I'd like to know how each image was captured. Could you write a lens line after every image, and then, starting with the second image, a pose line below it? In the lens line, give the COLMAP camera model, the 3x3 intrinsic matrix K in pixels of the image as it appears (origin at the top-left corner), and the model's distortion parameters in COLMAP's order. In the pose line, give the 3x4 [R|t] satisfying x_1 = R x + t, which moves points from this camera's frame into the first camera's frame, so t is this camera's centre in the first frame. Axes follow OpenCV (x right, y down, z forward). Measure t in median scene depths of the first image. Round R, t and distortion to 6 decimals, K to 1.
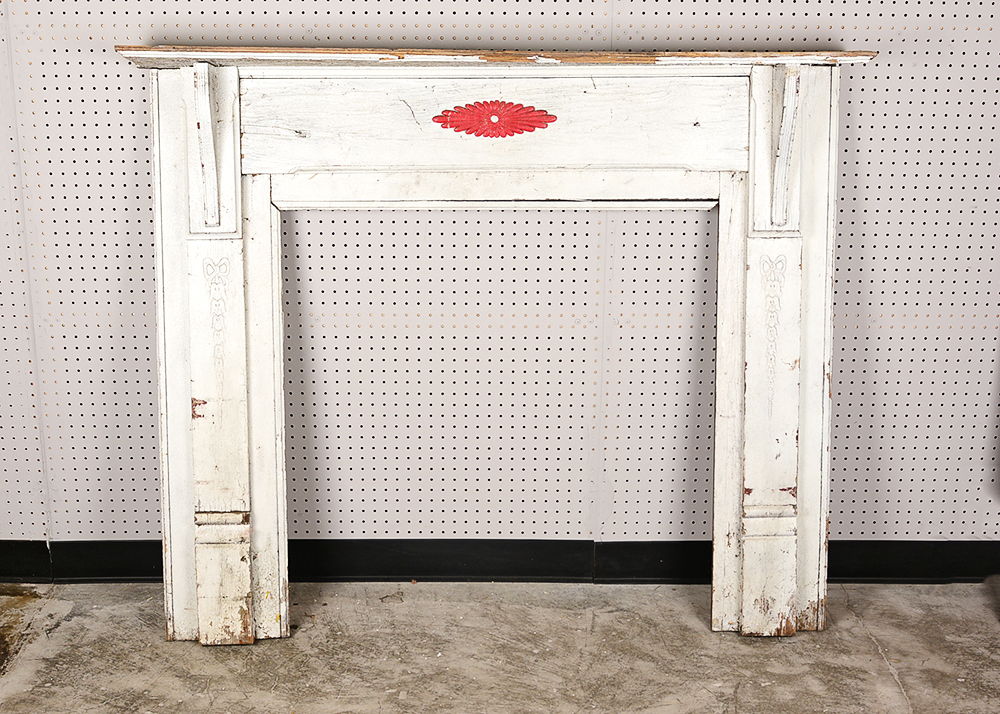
lens RADIAL K [[1439.3, 0, 479.8], [0, 1439.3, 313.3], [0, 0, 1]] dist [-0.051608, 0.000000]
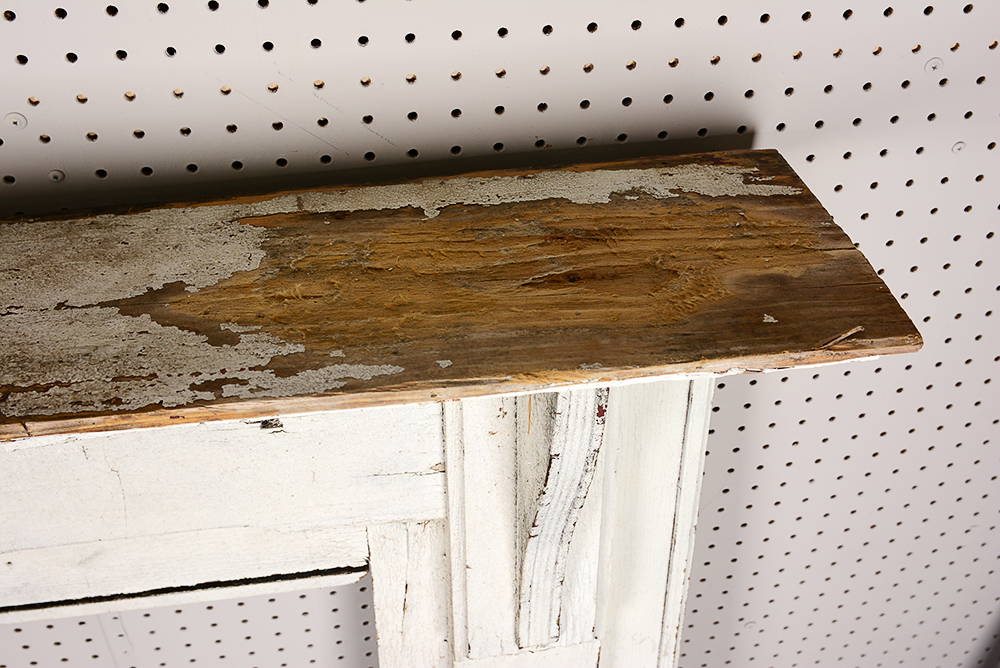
lens RADIAL K [[1131.9, 0, 498.5], [0, 1131.9, 328.8], [0, 0, 1]] dist [-0.038943, 0.000000]
pose [[0.987713, -0.086517, 0.130143, 0.168766], [0.019759, 0.895228, 0.445170, -0.254407], [-0.155023, -0.437129, 0.885938, 0.787421]]
